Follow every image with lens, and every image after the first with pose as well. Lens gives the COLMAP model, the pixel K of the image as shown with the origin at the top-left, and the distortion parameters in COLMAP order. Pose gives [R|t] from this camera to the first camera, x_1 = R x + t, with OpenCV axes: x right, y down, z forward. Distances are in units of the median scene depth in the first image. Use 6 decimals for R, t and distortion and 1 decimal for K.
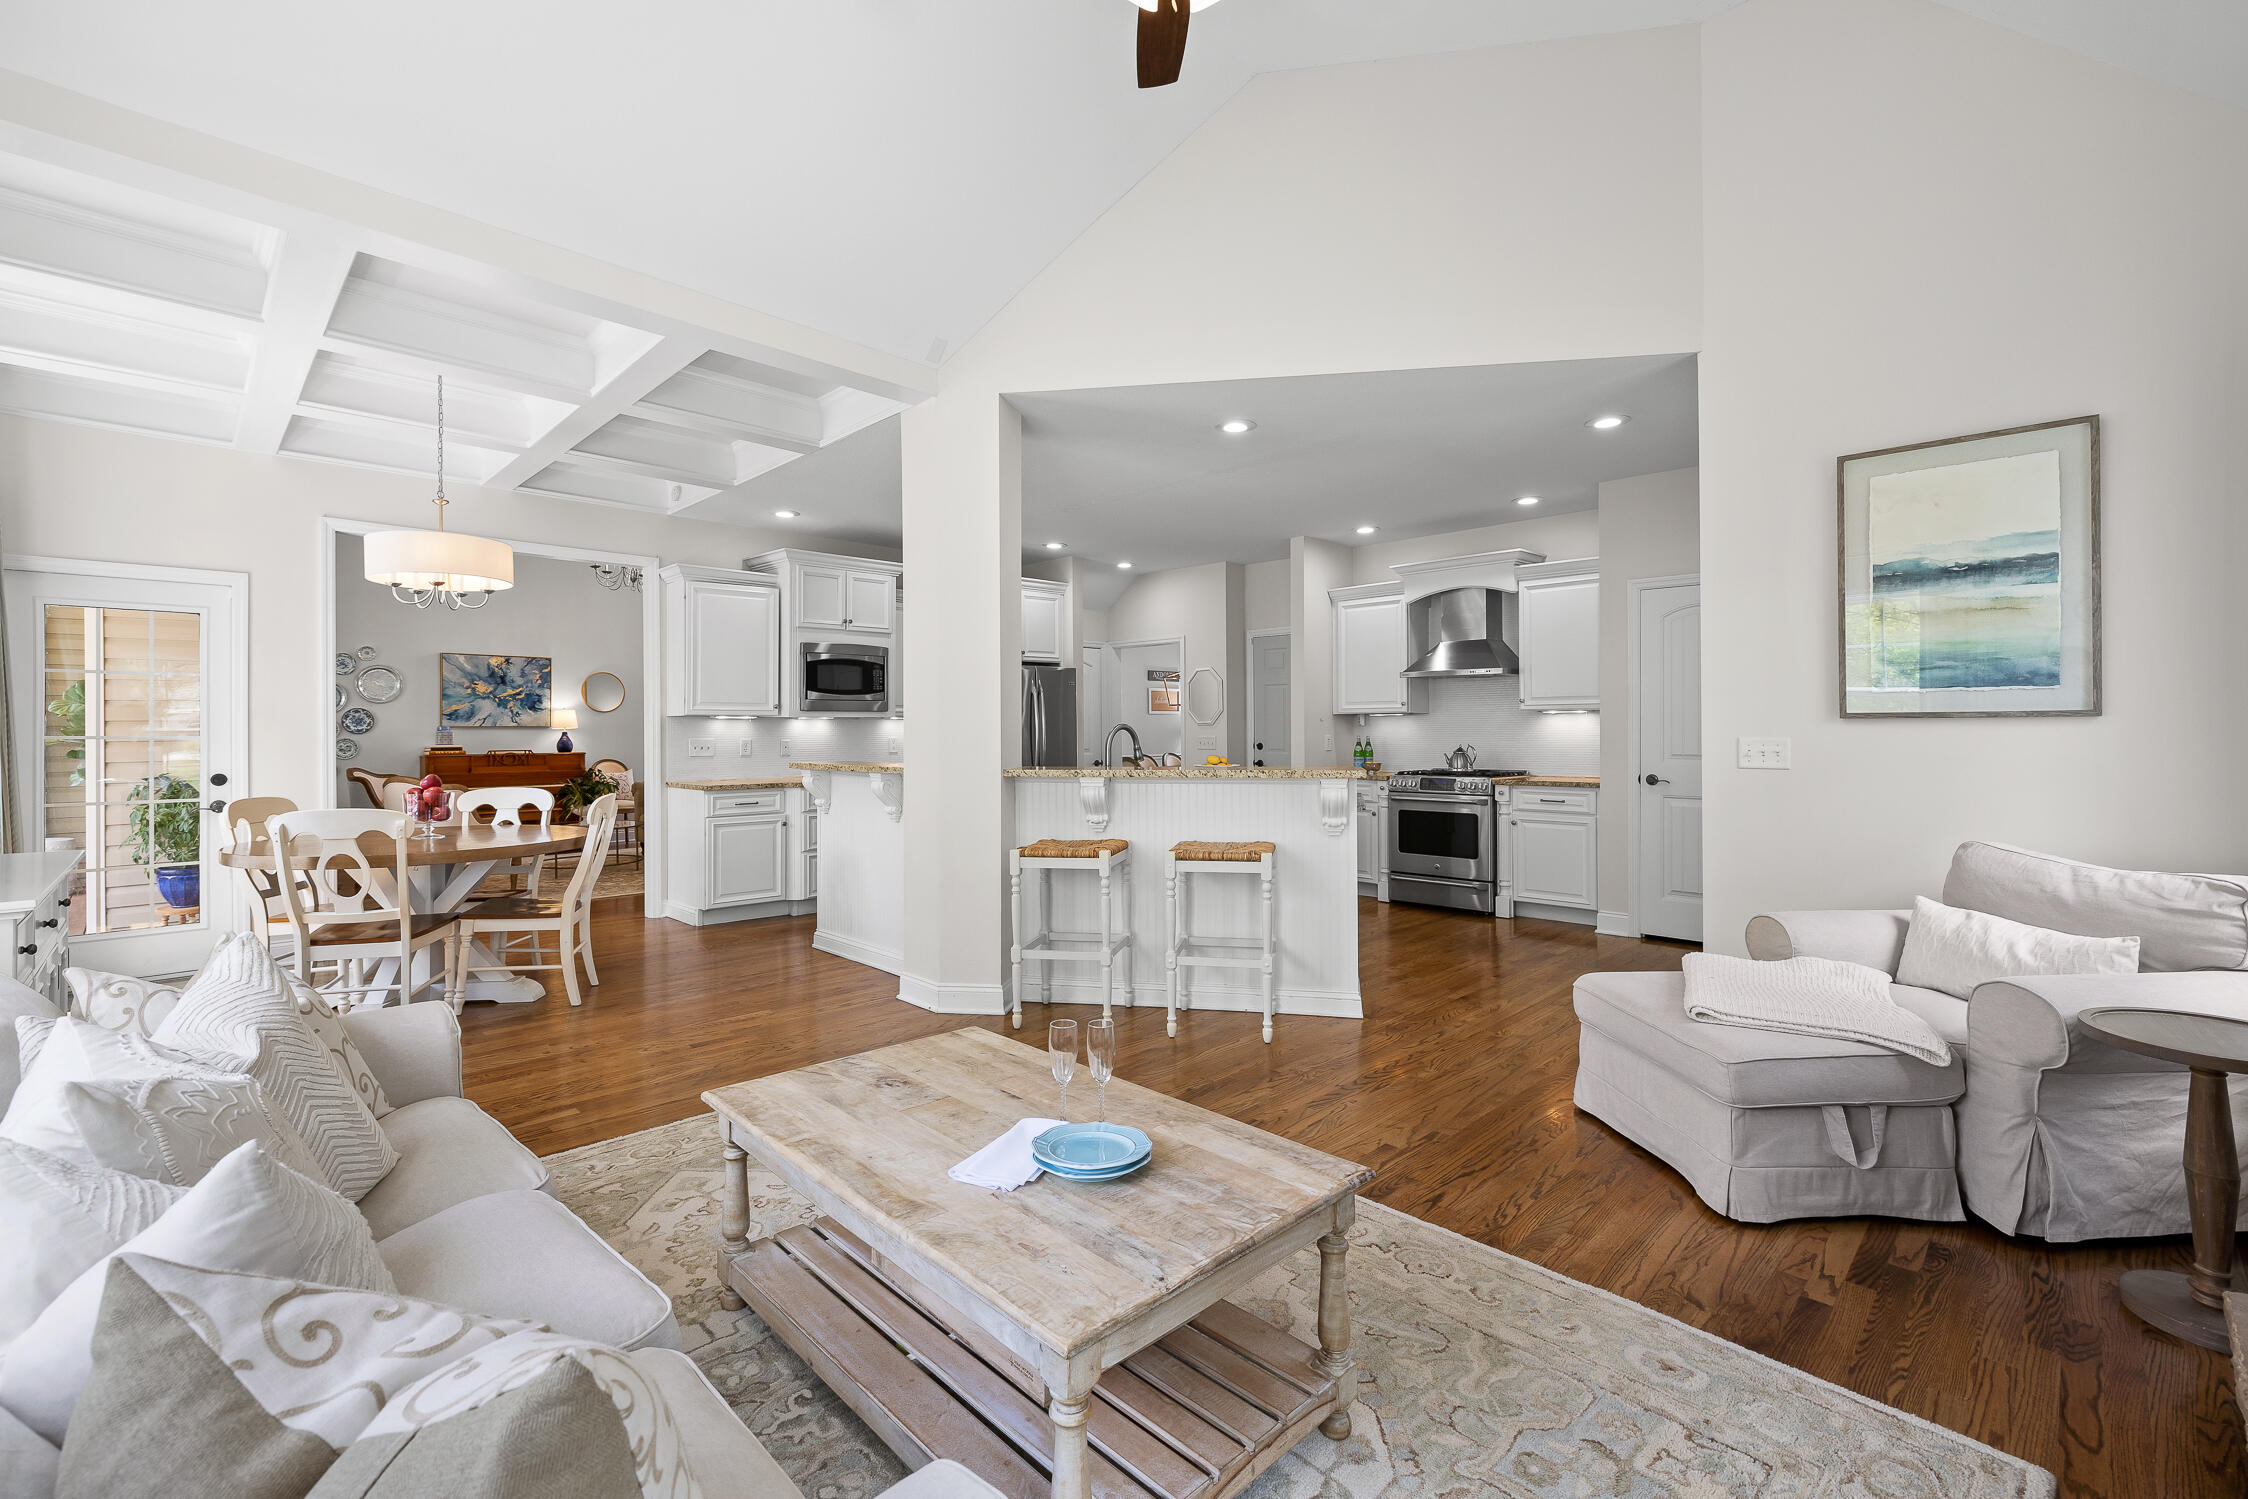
lens RADIAL K [[967.0, 0, 1123.3], [0, 967.0, 730.4], [0, 0, 1]] dist [-0.000168, 0.000276]
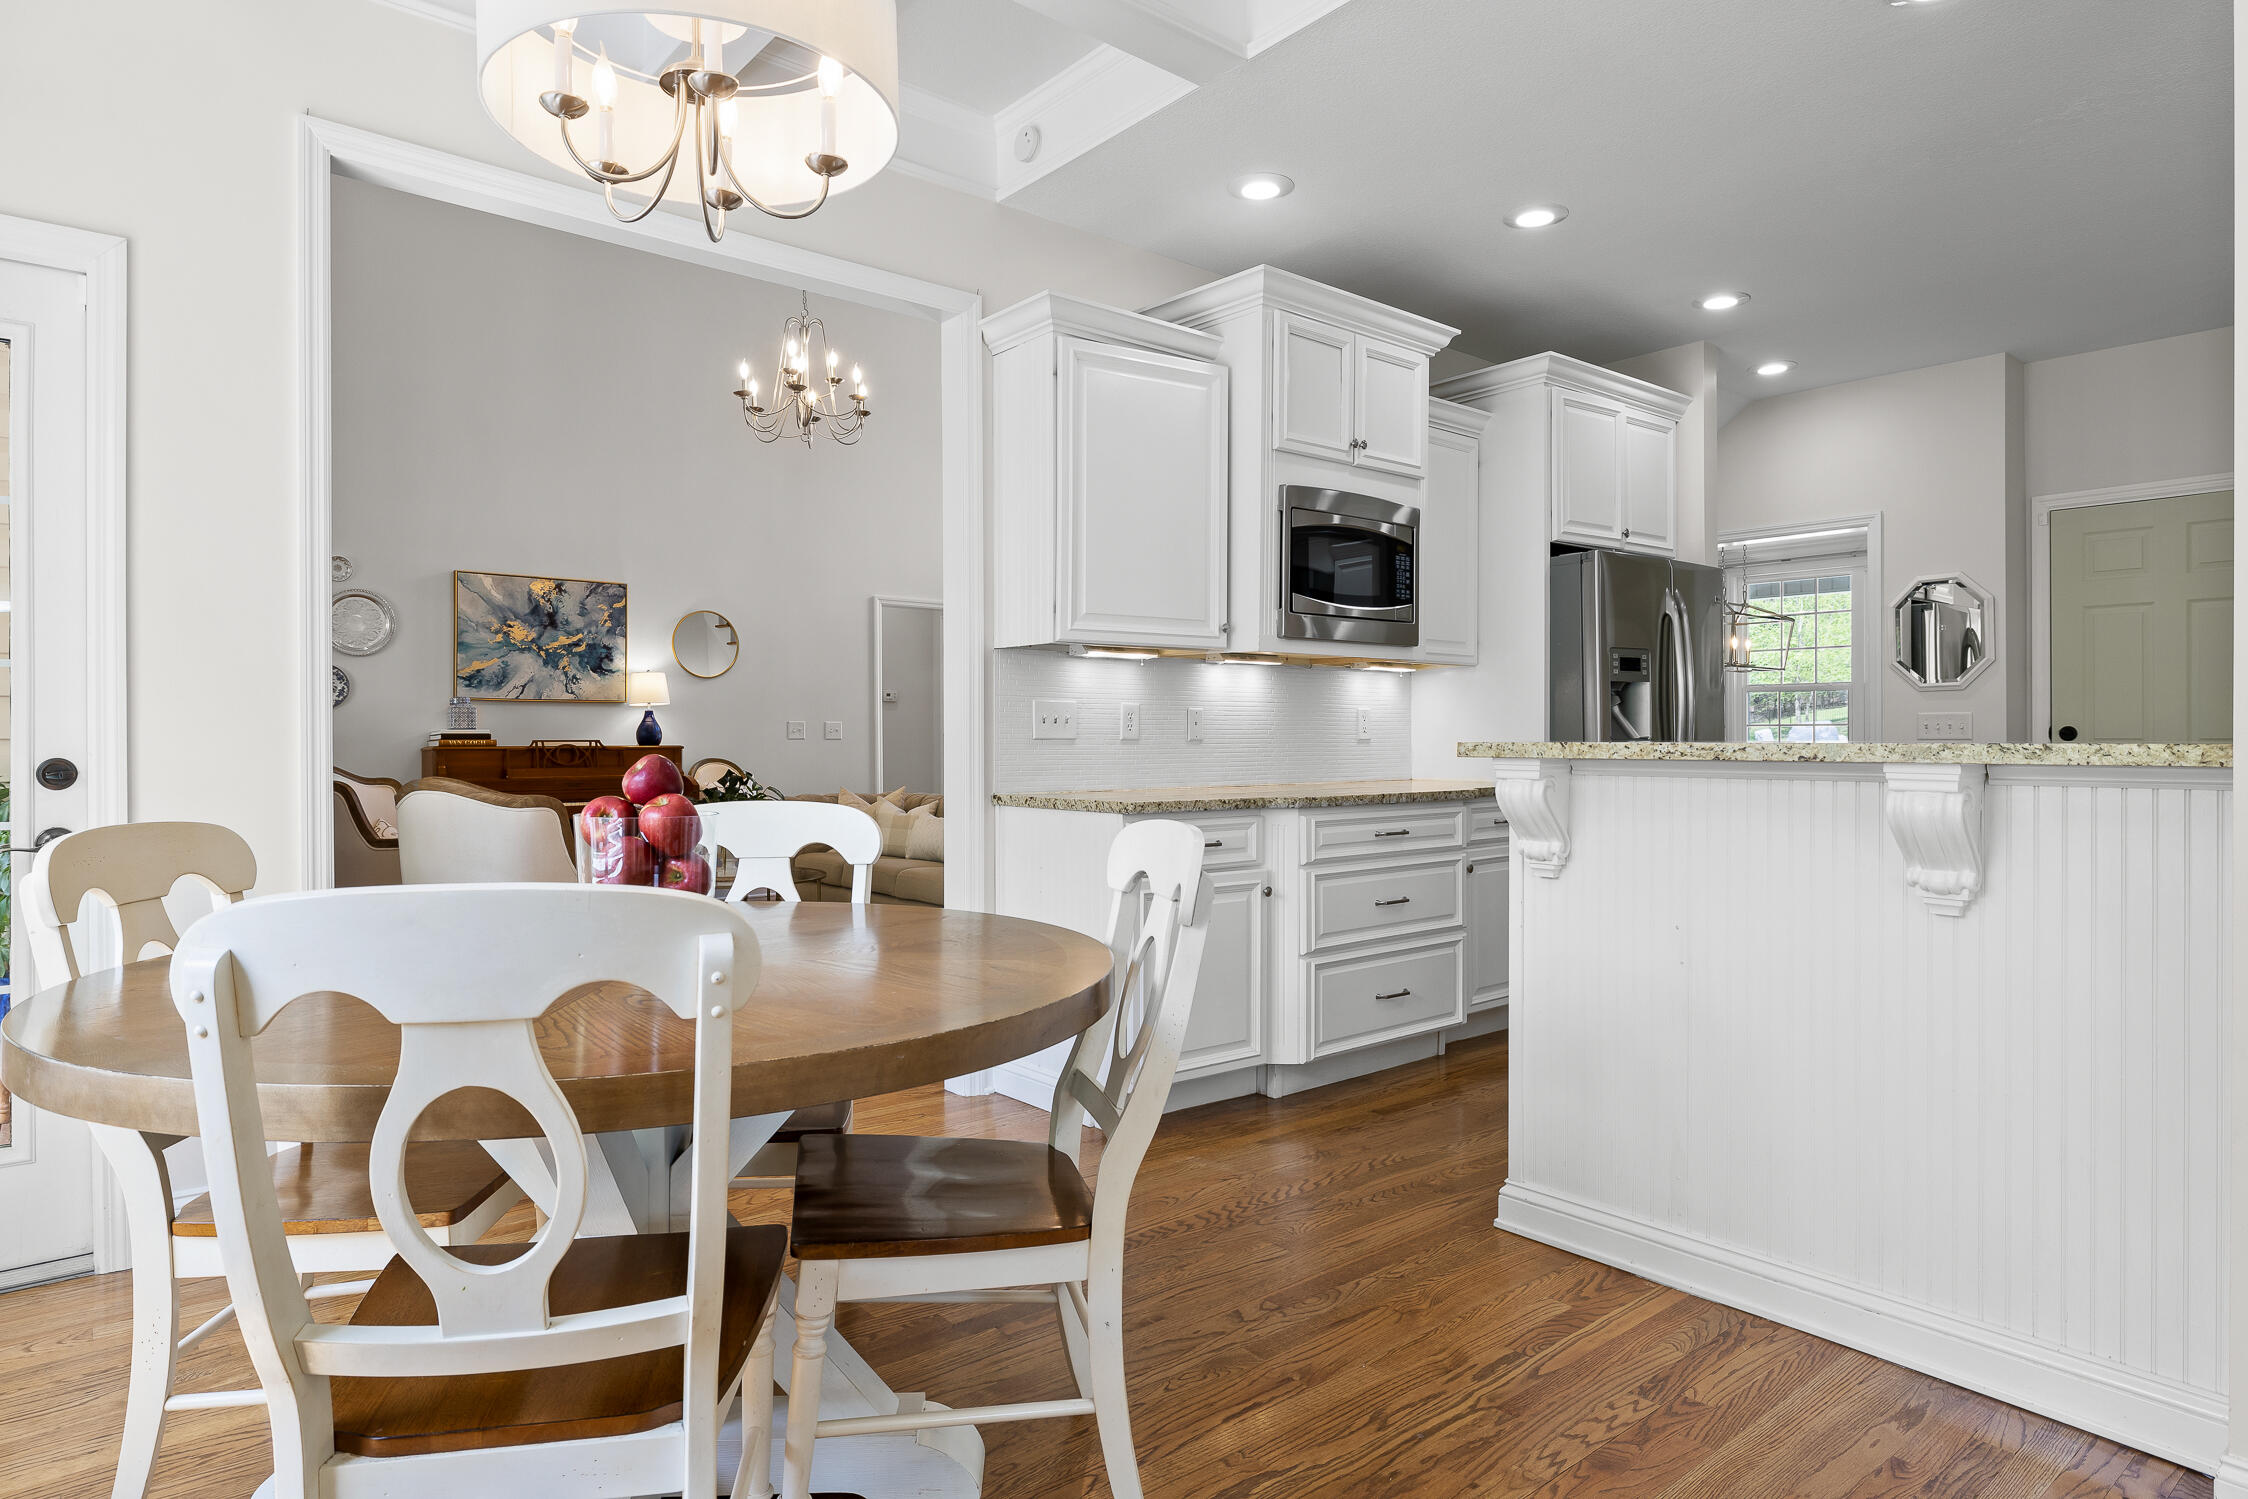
lens RADIAL K [[1278.6, 0, 1115.0], [0, 1278.6, 748.5], [0, 0, 1]] dist [-0.002107, 0.000428]
pose [[0.995751, 0.004710, -0.091962, -0.242213], [-0.003949, 0.999956, 0.008455, 0.018018], [0.091998, -0.008056, 0.995727, 0.275178]]
